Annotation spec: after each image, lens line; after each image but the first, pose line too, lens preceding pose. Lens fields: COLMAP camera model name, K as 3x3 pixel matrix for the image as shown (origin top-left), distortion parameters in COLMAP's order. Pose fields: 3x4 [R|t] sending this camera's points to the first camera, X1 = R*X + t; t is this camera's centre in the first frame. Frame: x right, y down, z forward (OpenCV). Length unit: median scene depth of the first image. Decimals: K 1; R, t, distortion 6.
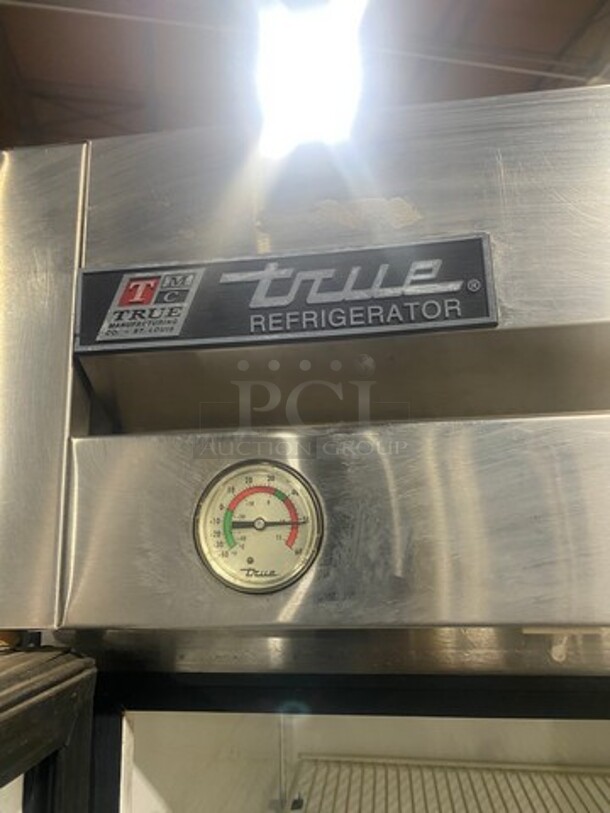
lens RADIAL K [[637.2, 0, 305.0], [0, 637.2, 406.5], [0, 0, 1]] dist [-0.004528, 0.009230]
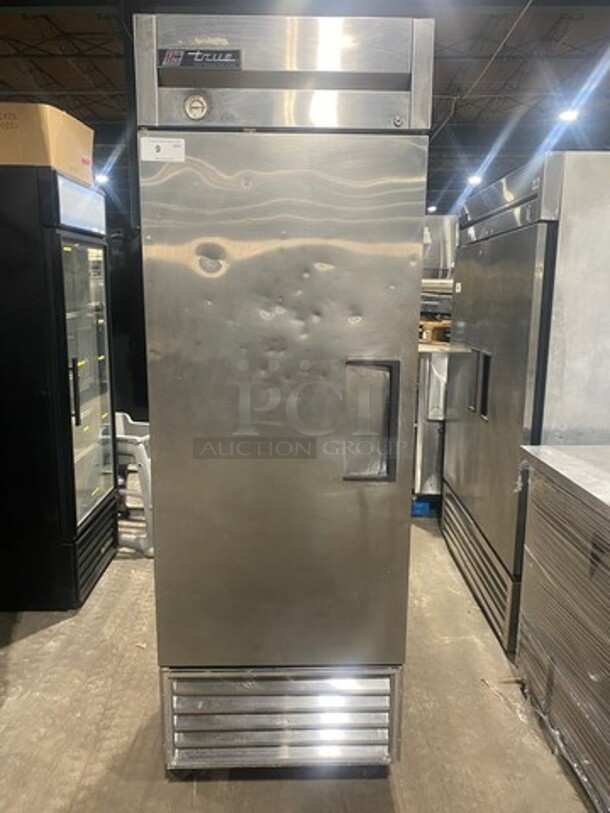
lens RADIAL K [[637.2, 0, 305.0], [0, 637.2, 406.5], [0, 0, 1]] dist [-0.004528, 0.009230]
pose [[0.984331, -0.003028, 0.176306, -0.119476], [-0.059225, 0.936091, 0.346737, 0.614409], [-0.166088, -0.351745, 0.921244, -4.832105]]
